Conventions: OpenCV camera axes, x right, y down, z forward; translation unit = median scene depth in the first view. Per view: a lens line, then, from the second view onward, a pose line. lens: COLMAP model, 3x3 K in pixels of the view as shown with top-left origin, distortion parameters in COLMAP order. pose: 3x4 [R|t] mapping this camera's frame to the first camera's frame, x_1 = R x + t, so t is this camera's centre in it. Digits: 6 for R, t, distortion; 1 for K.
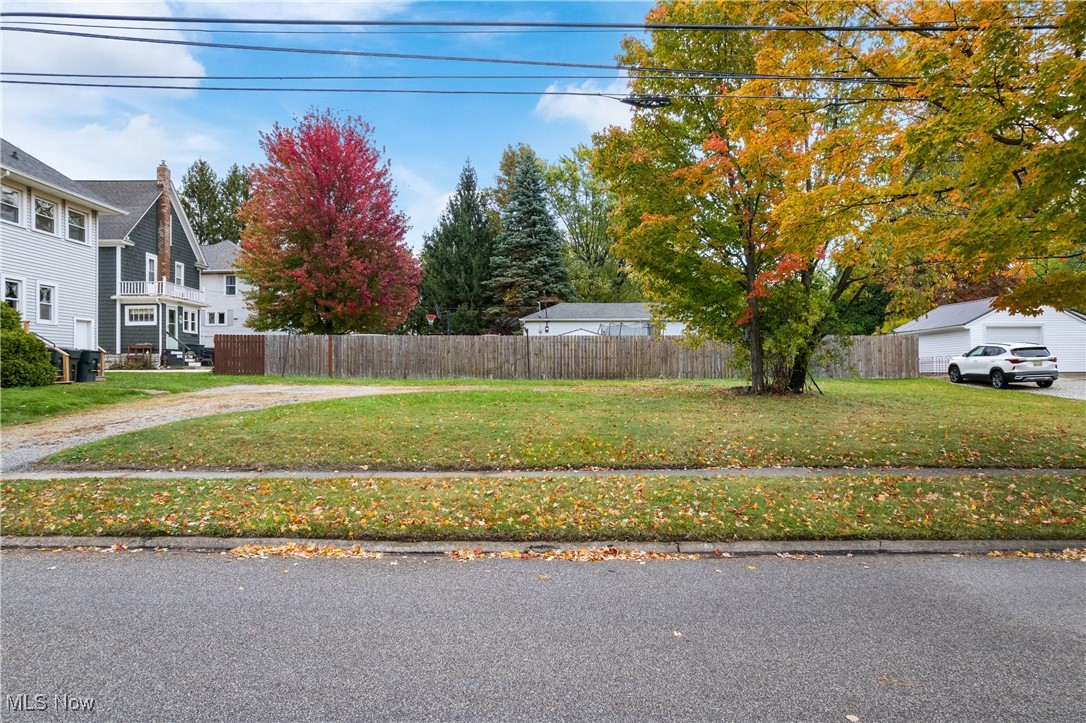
lens RADIAL K [[677.8, 0, 544.5], [0, 677.8, 365.1], [0, 0, 1]] dist [-0.003056, -0.000249]
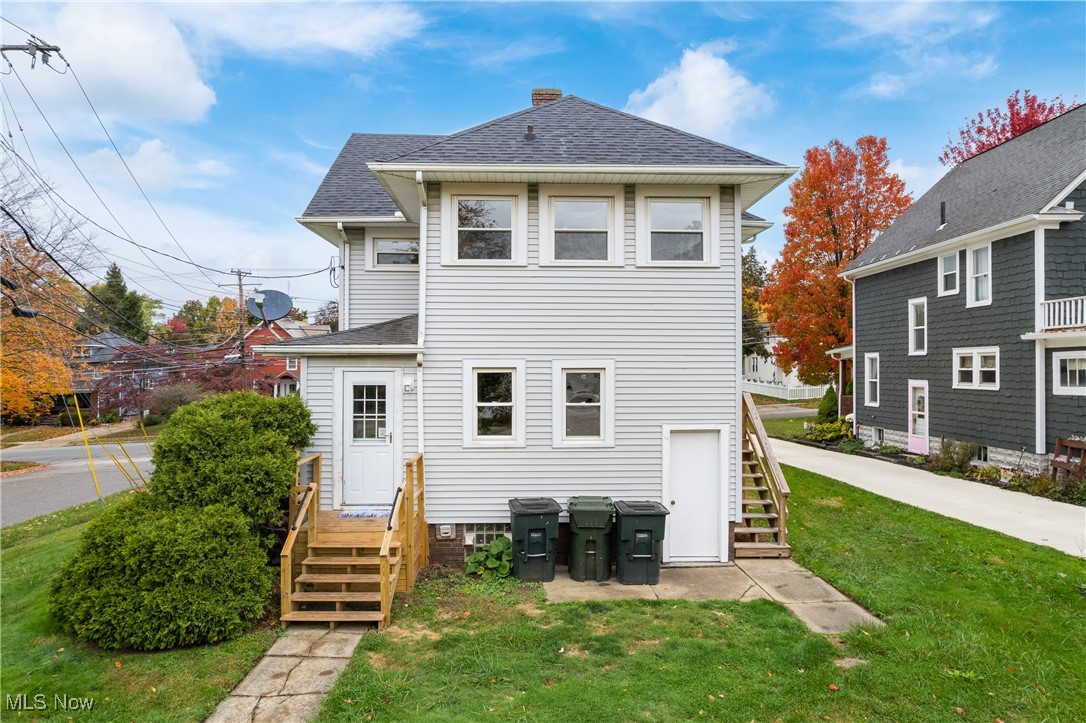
lens RADIAL K [[677.8, 0, 542.3], [0, 677.8, 365.9], [0, 0, 1]] dist [-0.003056, -0.000249]
pose [[0.024988, -0.009227, -0.999645, -0.158410], [0.008077, 0.999927, -0.009028, -0.076998], [0.999655, -0.007849, 0.025060, 0.635608]]
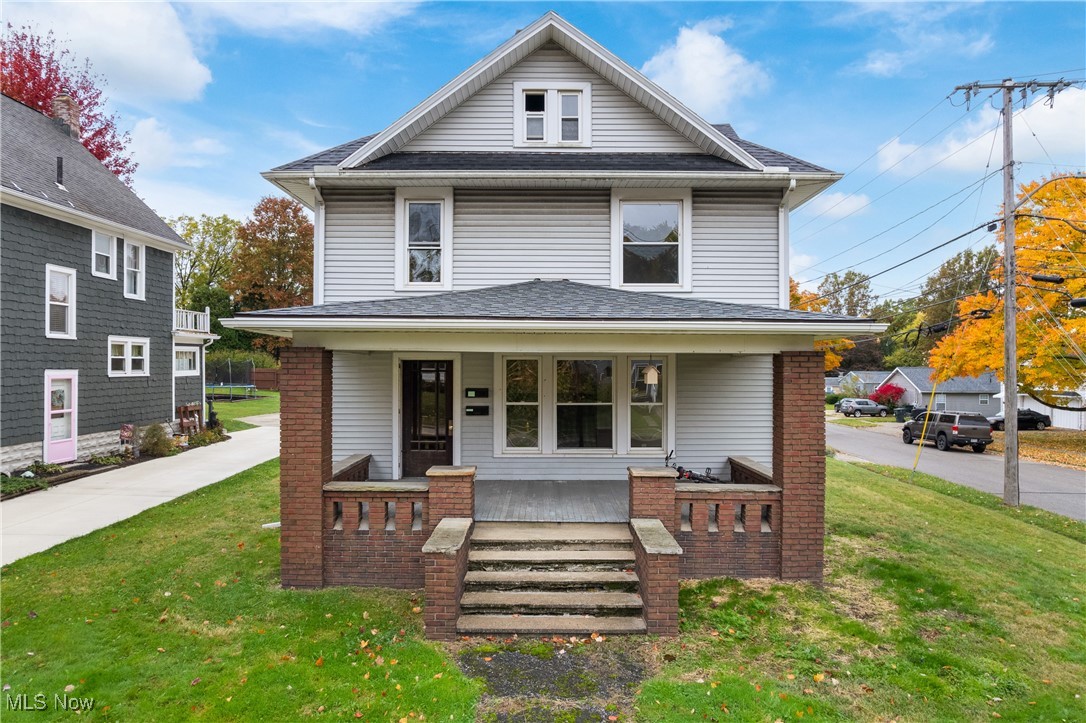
lens RADIAL K [[677.8, 0, 543.7], [0, 677.8, 361.6], [0, 0, 1]] dist [-0.003056, -0.000249]
pose [[0.017941, 0.000708, 0.999839, -1.269424], [-0.017305, 0.999850, -0.000397, -0.078784], [-0.999689, -0.017295, 0.017950, 0.635914]]
